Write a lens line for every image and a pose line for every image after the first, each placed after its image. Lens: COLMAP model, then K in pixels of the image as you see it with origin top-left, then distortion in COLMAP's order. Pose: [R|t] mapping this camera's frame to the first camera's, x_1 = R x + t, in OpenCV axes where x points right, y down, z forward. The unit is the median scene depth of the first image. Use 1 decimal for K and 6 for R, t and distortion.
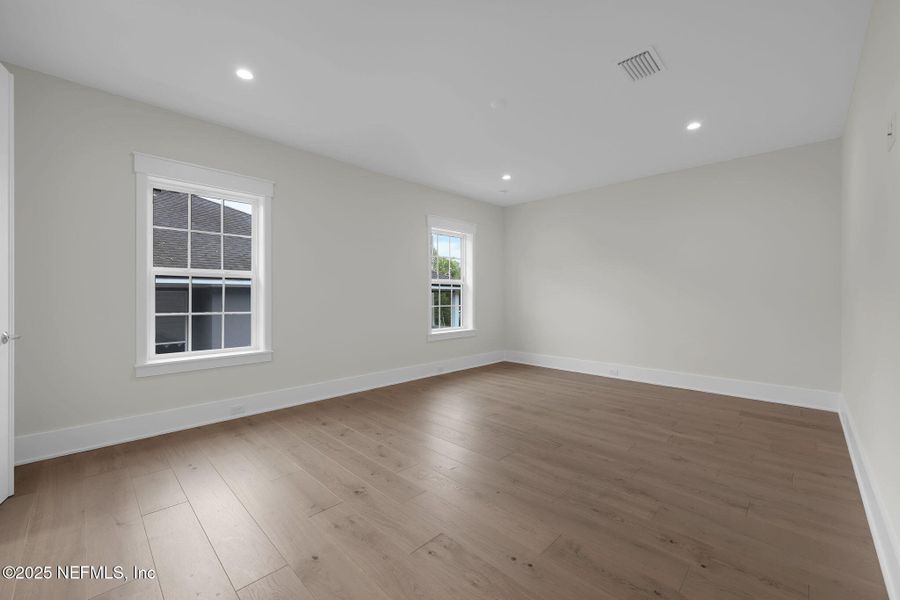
lens RADIAL K [[380.8, 0, 450.0], [0, 380.8, 300.0], [0, 0, 1]] dist [0.010807, 0.000046]
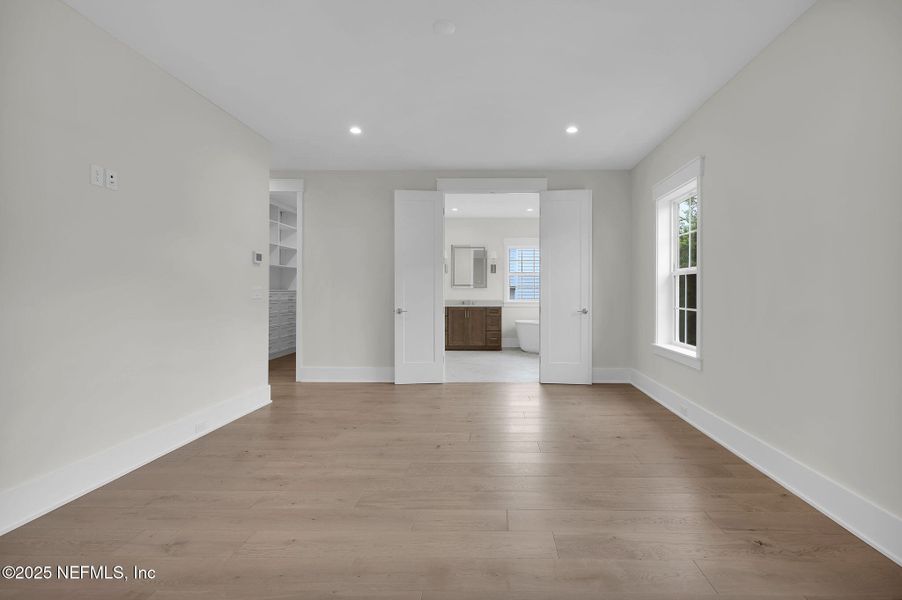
lens RADIAL K [[381.7, 0, 451.0], [0, 381.7, 300.0], [0, 0, 1]] dist [0.010807, 0.000046]
pose [[-0.763159, 0.003672, -0.646200, 0.700943], [-0.006495, 0.999890, 0.013353, 0.003152], [0.646178, 0.014387, -0.763051, 1.882190]]
